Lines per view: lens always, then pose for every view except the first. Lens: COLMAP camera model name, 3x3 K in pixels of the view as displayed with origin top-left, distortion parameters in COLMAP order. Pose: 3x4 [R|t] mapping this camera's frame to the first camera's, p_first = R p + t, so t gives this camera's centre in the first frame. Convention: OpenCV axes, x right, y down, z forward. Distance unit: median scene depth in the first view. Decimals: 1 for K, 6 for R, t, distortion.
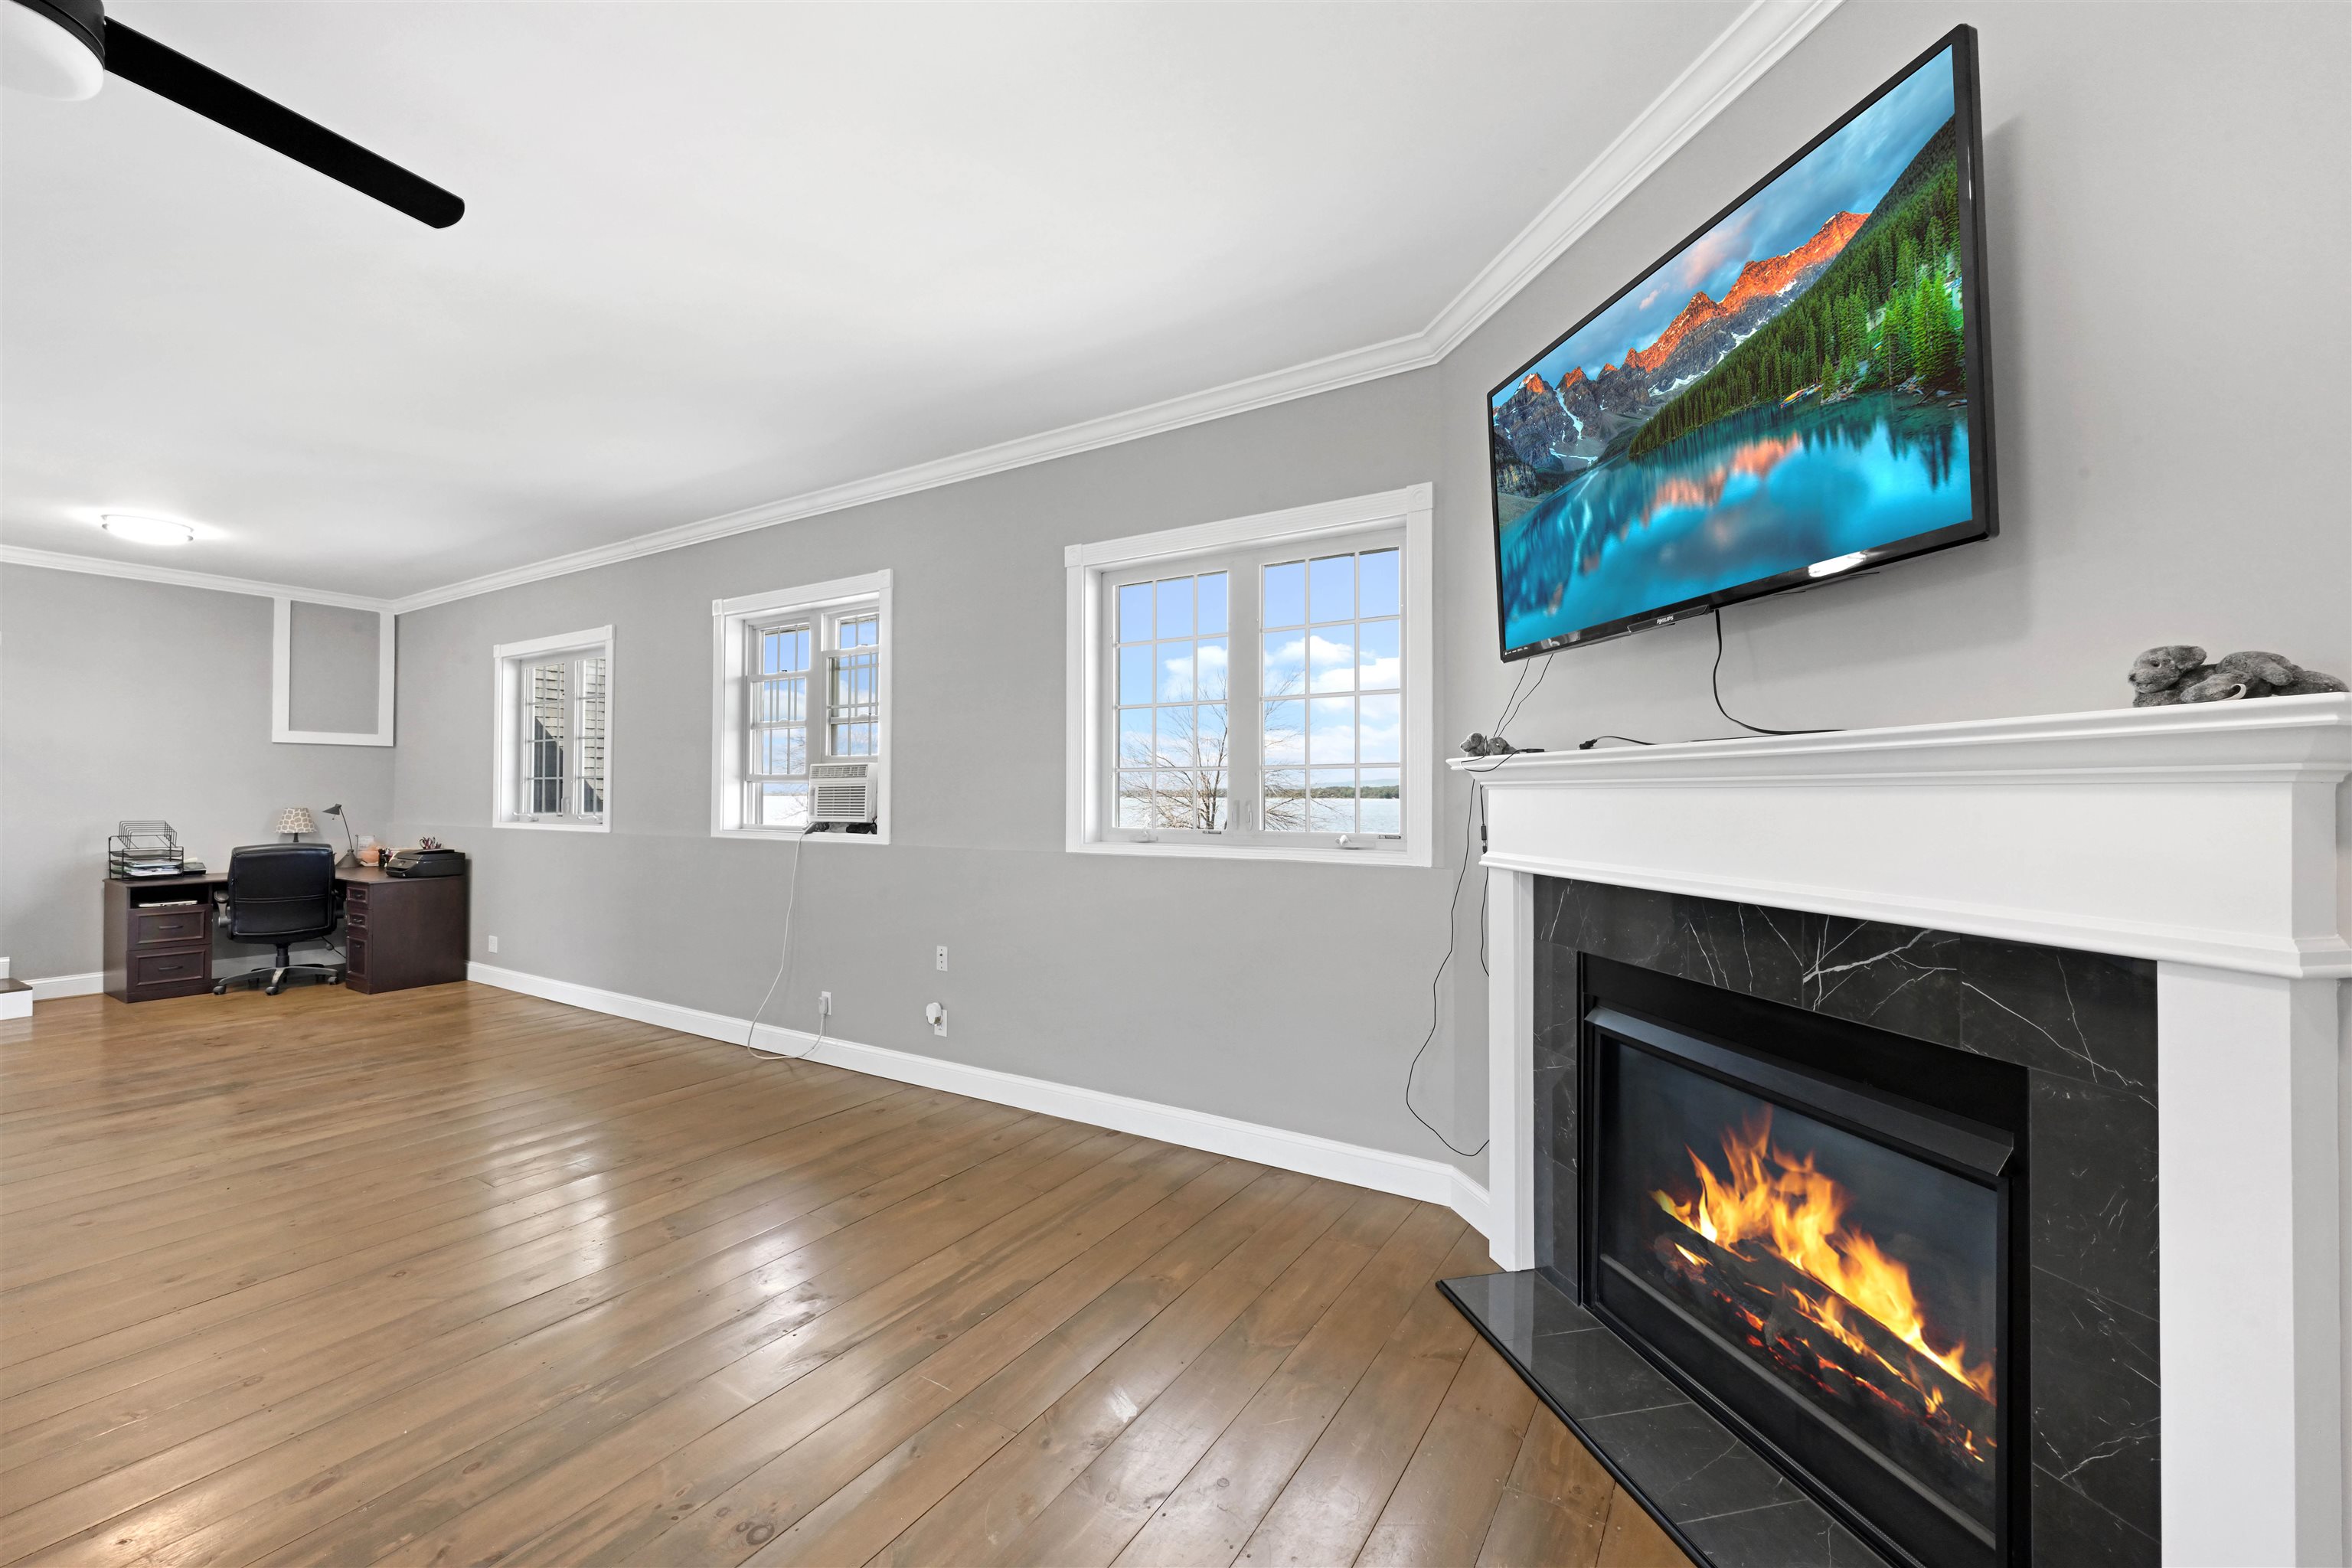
lens RADIAL K [[969.9, 0, 1140.7], [0, 969.9, 797.0], [0, 0, 1]] dist [0.001449, -0.013284]
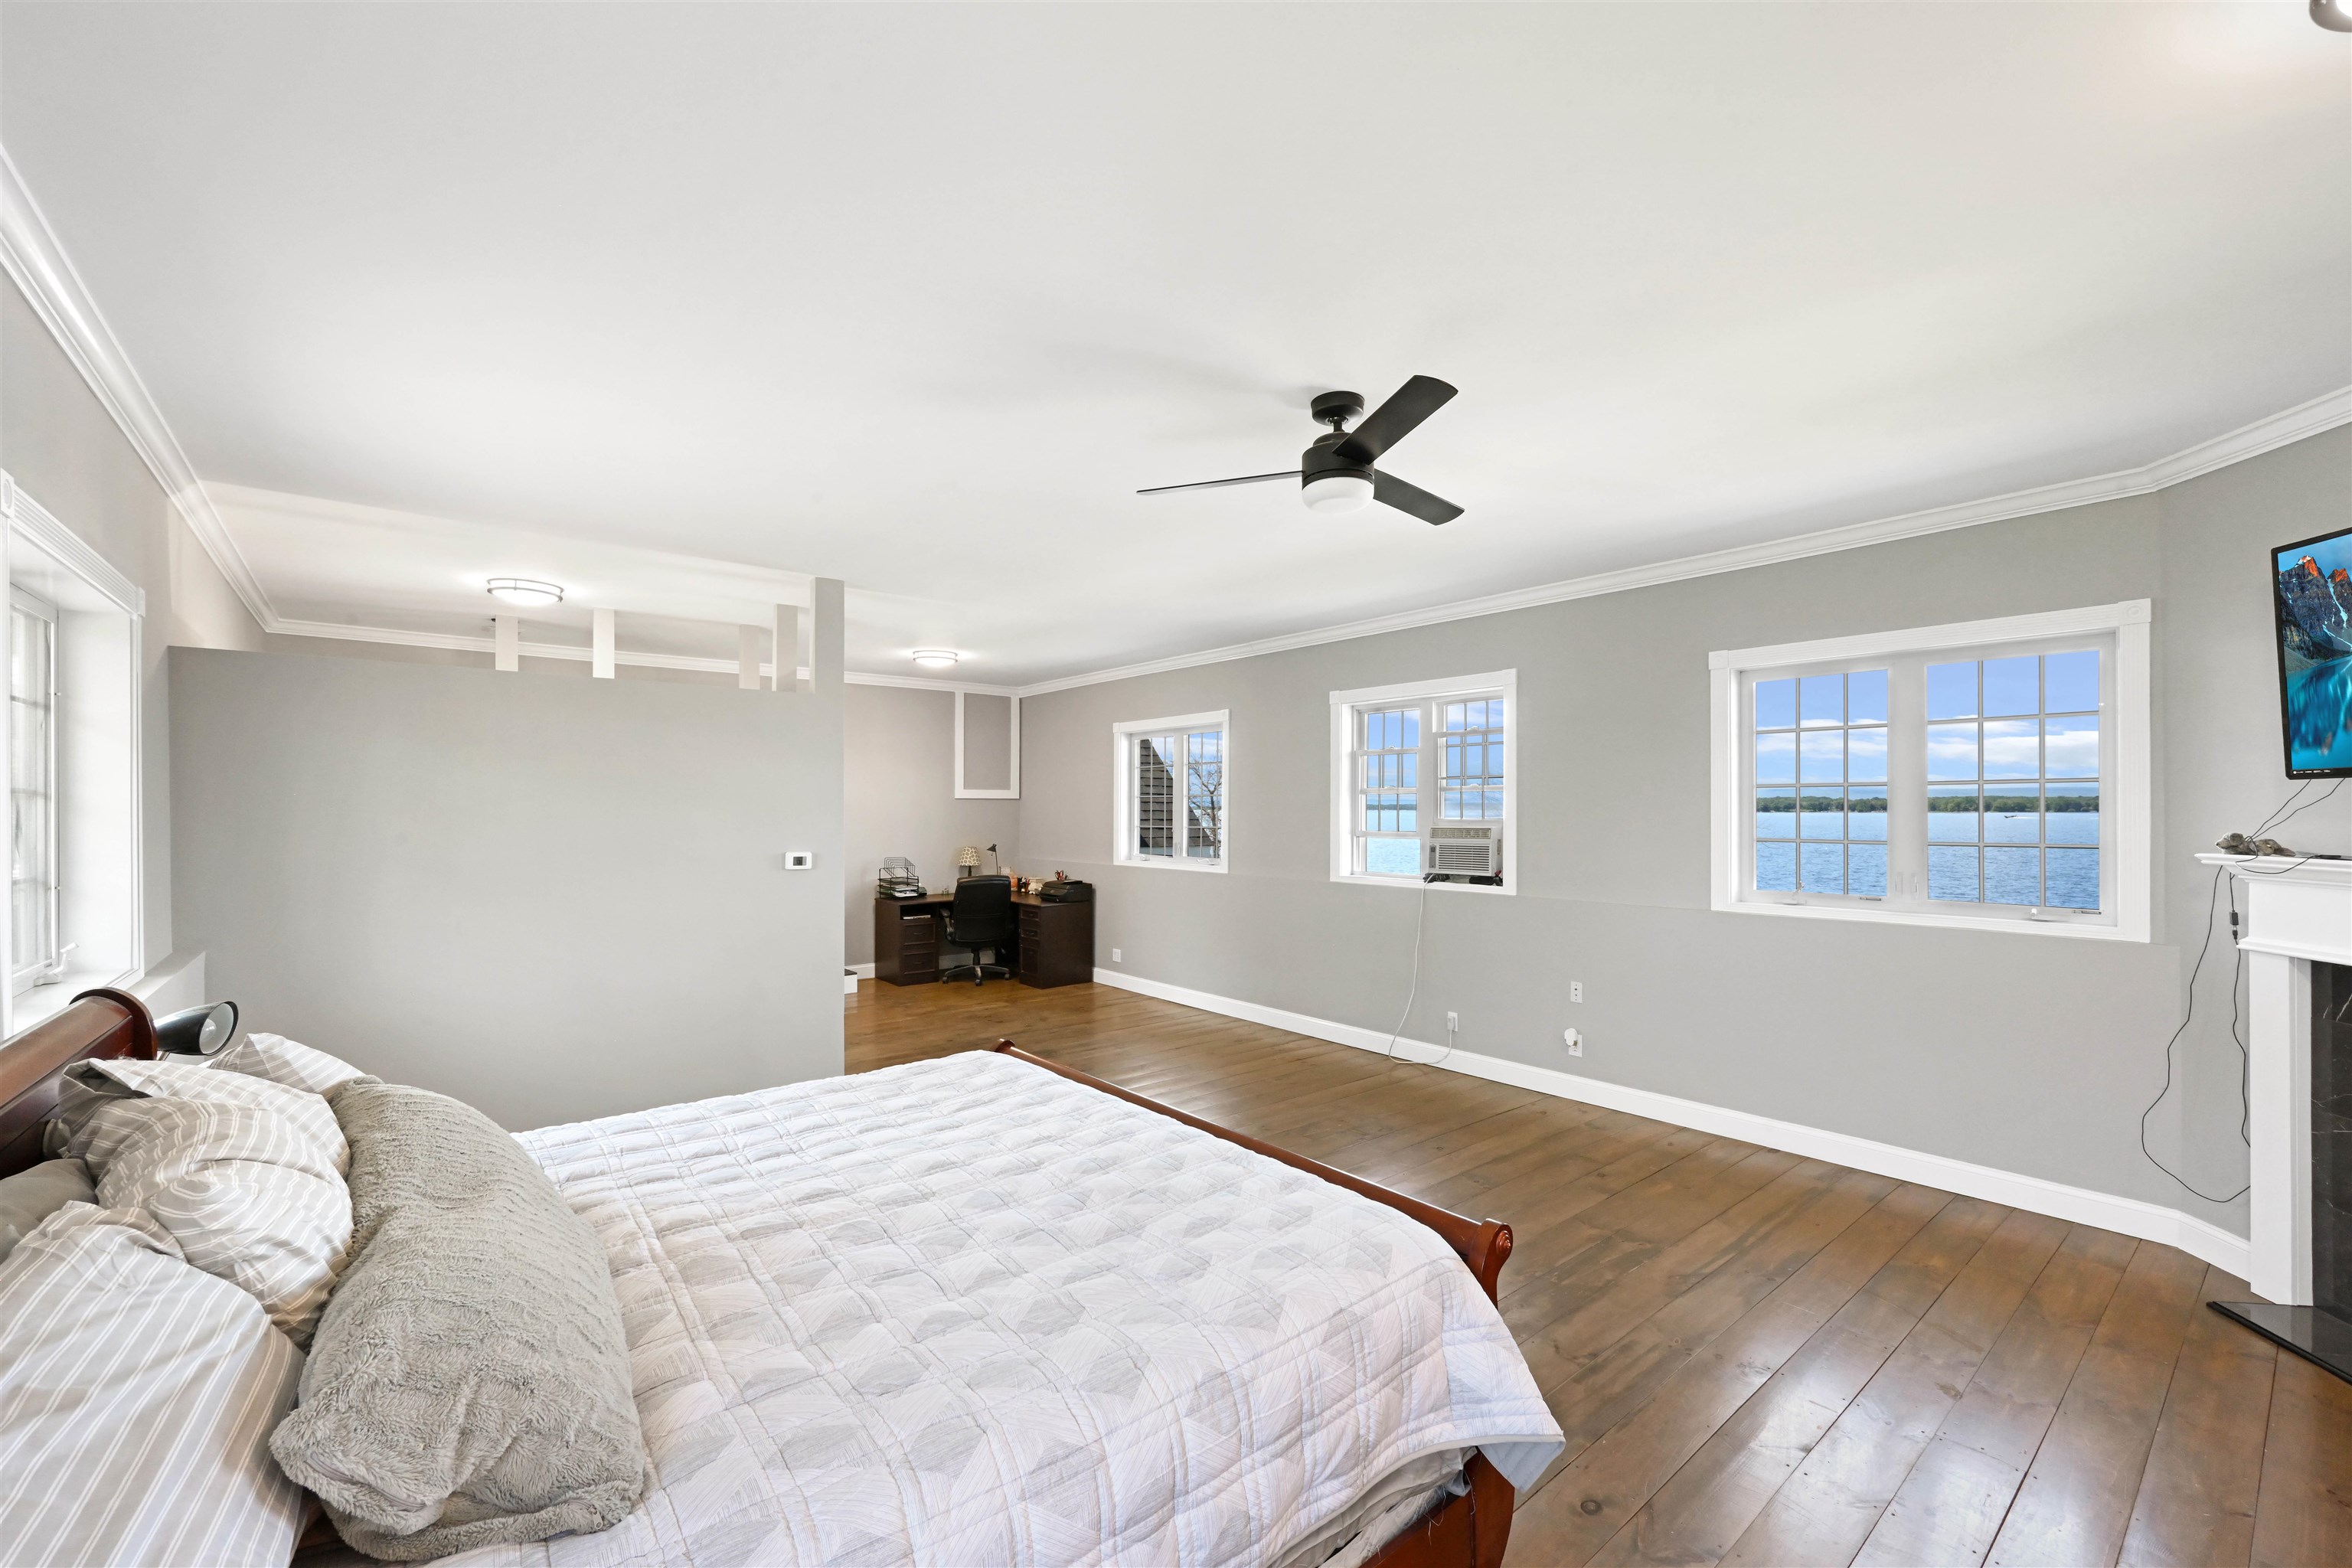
lens RADIAL K [[954.1, 0, 1179.1], [0, 954.1, 814.8], [0, 0, 1]] dist [-0.002932, -0.000413]
pose [[0.947583, 0.001413, -0.319507, -0.384263], [-0.002894, 0.999987, -0.004160, -0.063423], [0.319497, 0.004867, 0.947575, -0.373769]]
